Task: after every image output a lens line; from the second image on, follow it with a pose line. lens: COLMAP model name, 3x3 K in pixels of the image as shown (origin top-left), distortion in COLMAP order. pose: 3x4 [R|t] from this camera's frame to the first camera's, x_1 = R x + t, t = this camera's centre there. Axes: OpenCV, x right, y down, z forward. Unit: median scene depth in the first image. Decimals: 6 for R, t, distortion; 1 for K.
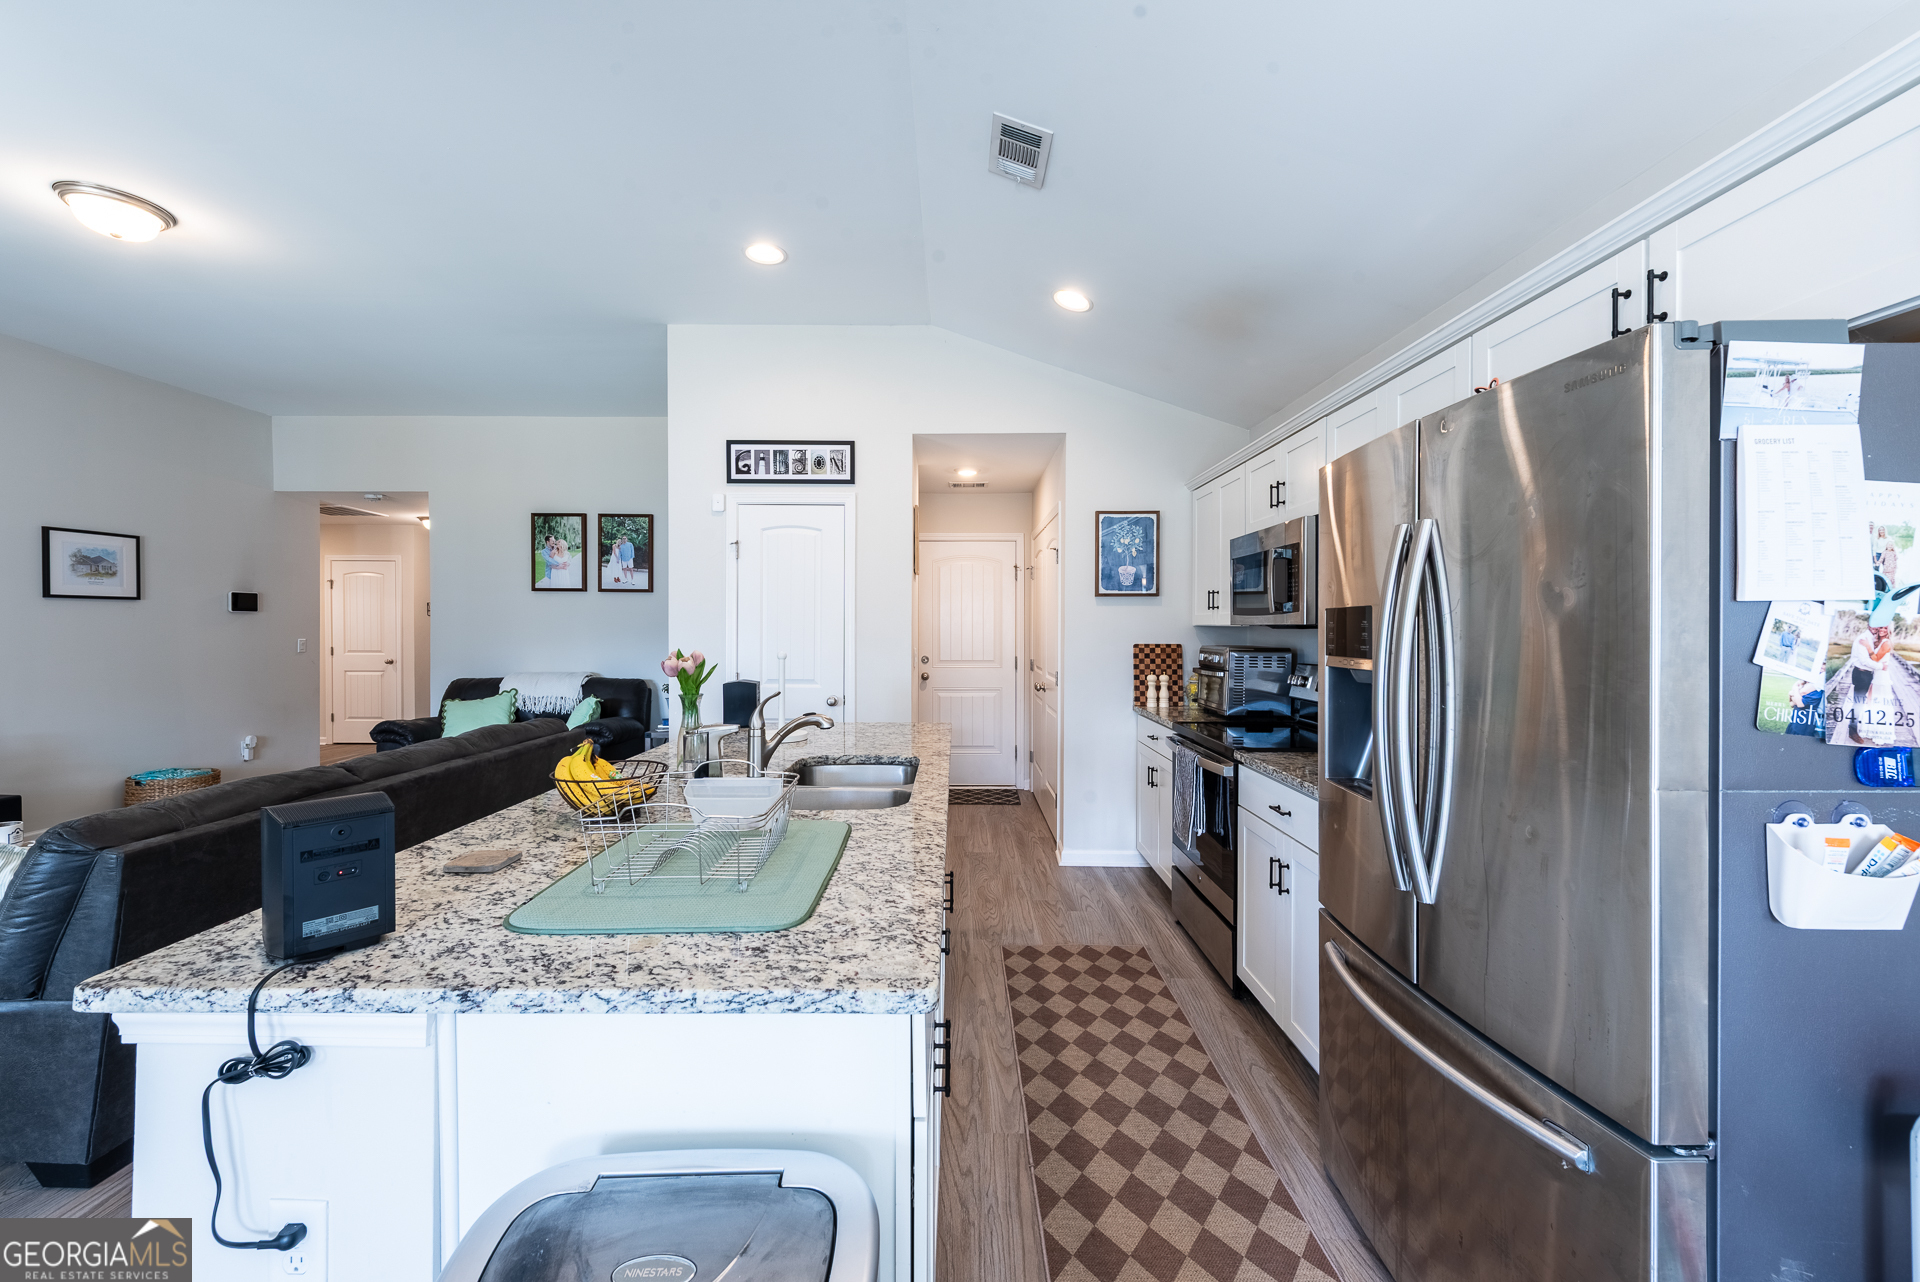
lens RADIAL K [[747.3, 0, 956.9], [0, 747.3, 637.0], [0, 0, 1]] dist [0.016994, -0.007194]
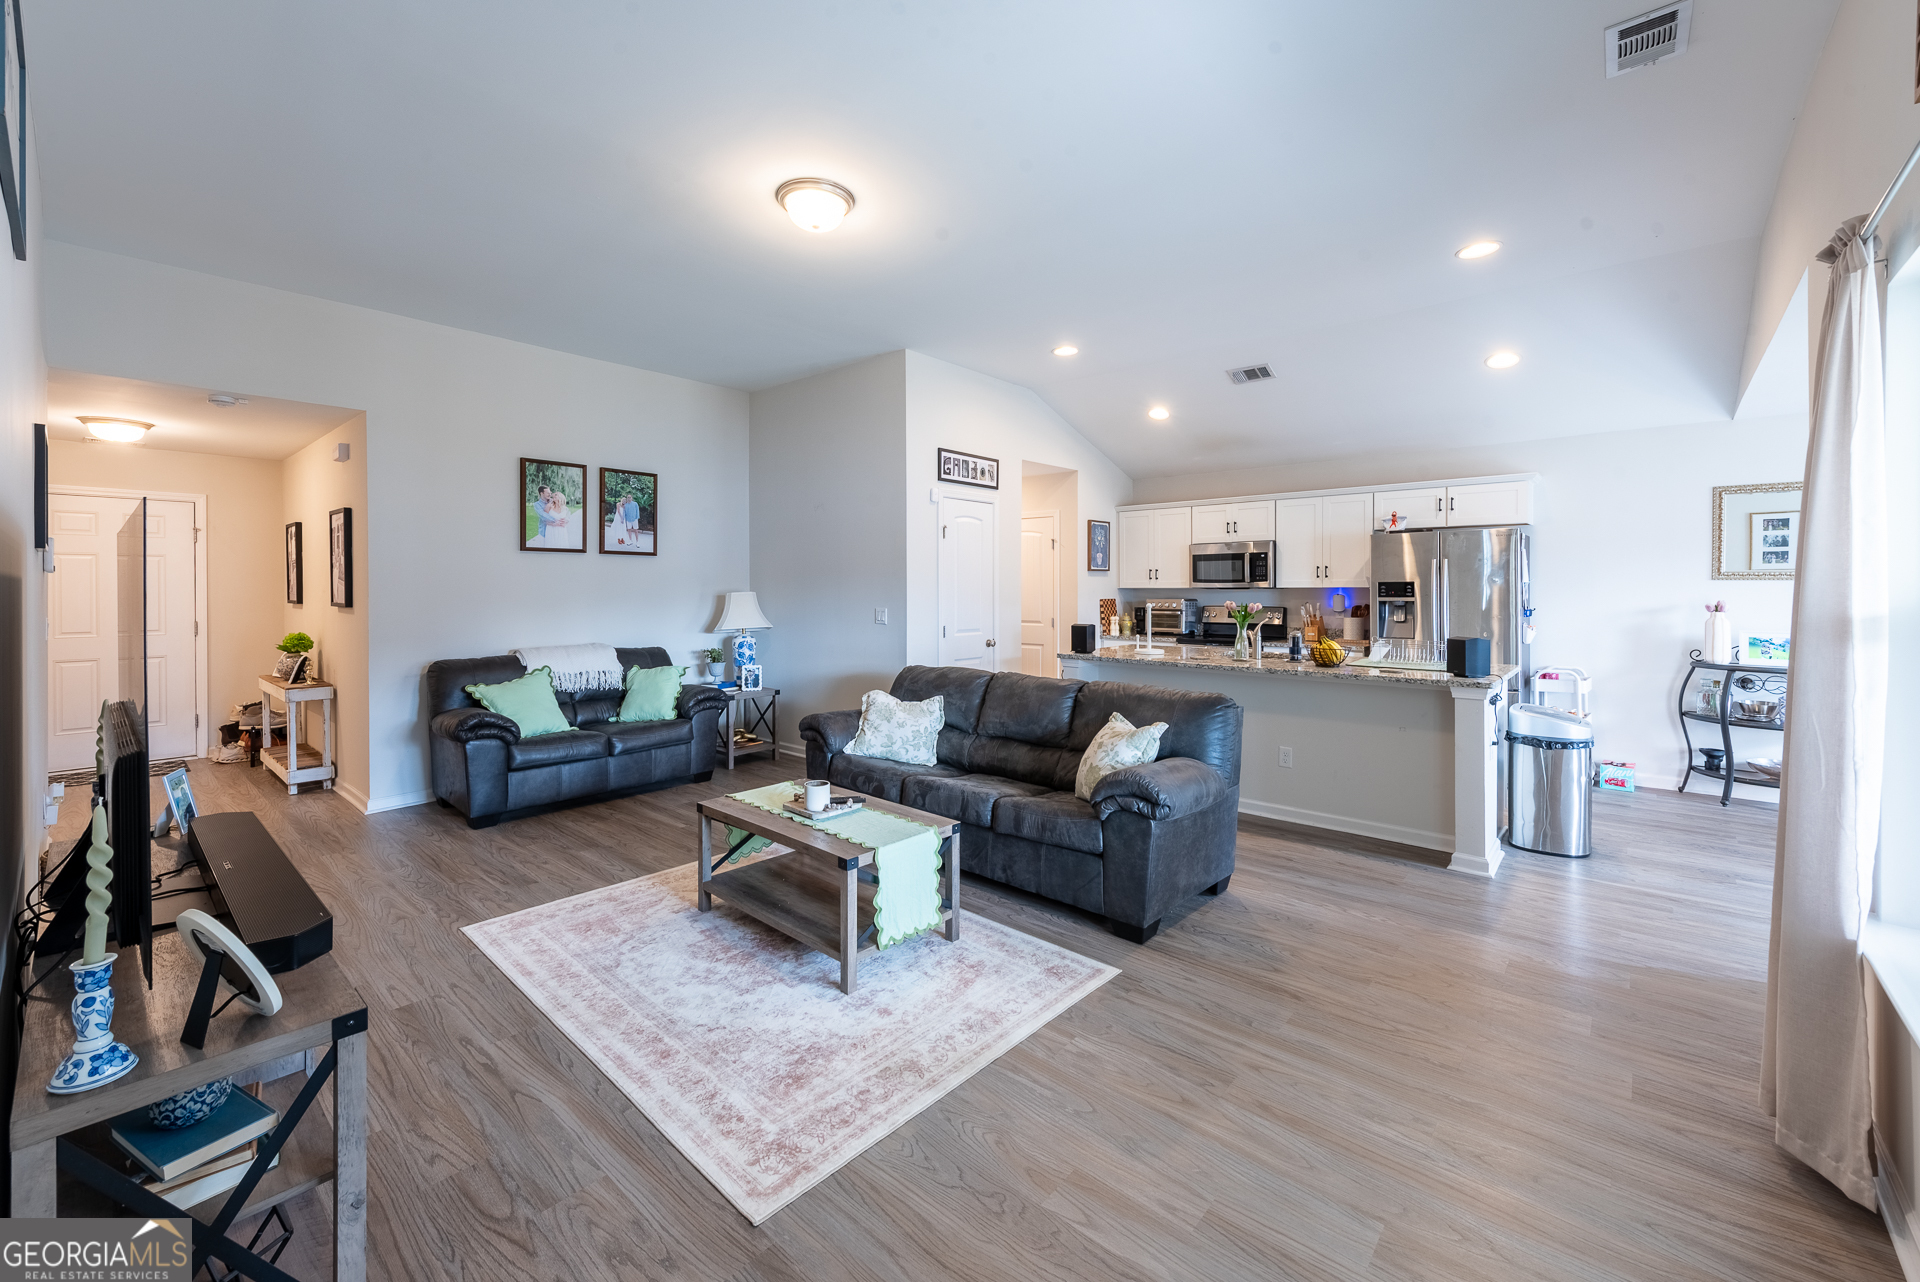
lens RADIAL K [[775.2, 0, 960.5], [0, 775.2, 590.8], [0, 0, 1]] dist [0.016009, -0.000118]
pose [[0.656163, -0.007096, 0.754586, -1.299544], [0.015348, 0.999874, -0.003943, -0.007750], [-0.754463, 0.014168, 0.656189, 0.089157]]
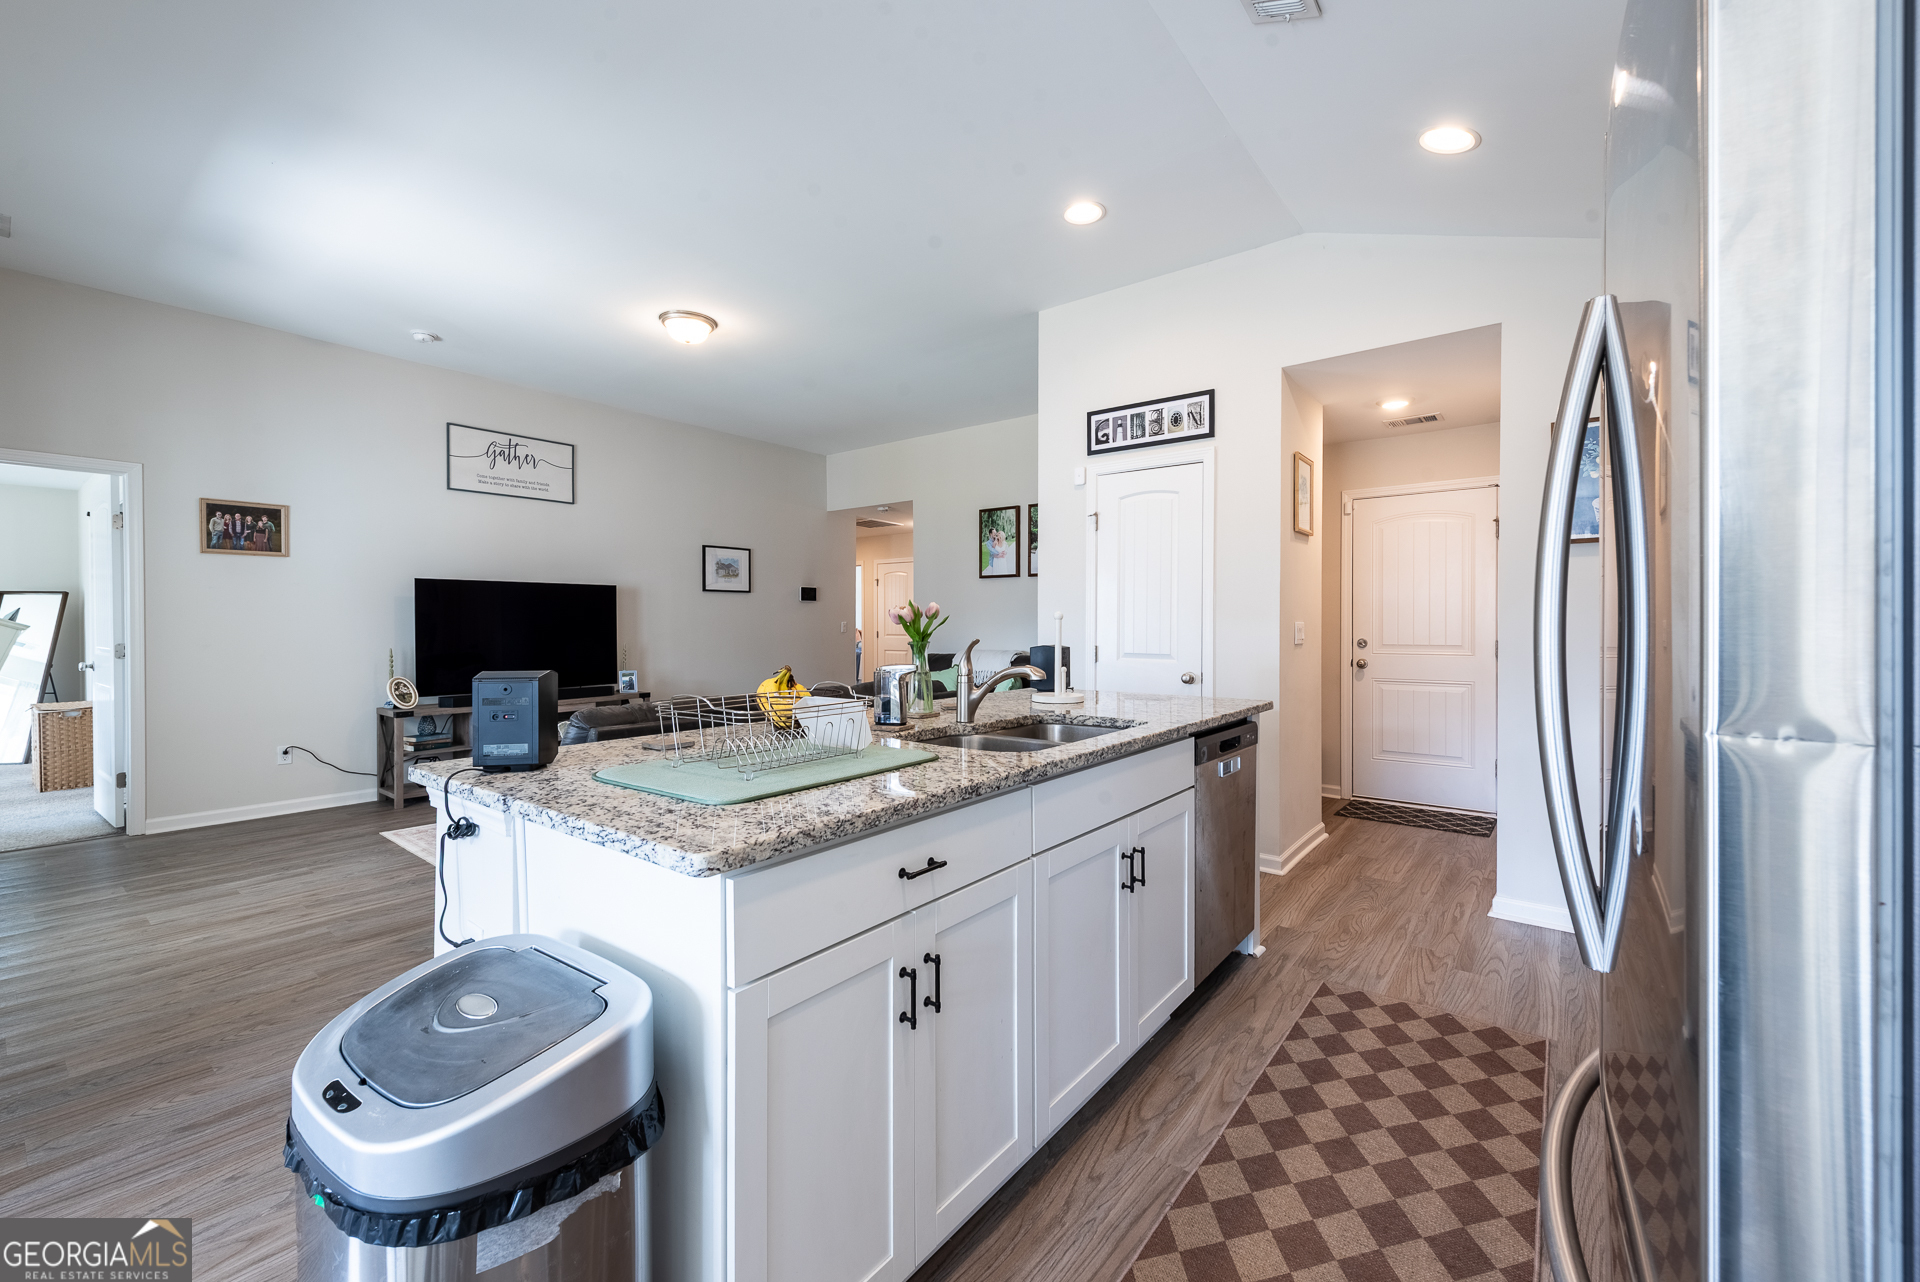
lens RADIAL K [[780.6, 0, 962.5], [0, 780.6, 629.9], [0, 0, 1]] dist [0.001856, -0.000550]
pose [[0.788711, 0.002095, -0.614761, 0.201370], [-0.007009, 0.999960, -0.005585, 0.034098], [0.614724, 0.008714, 0.788694, 0.078812]]
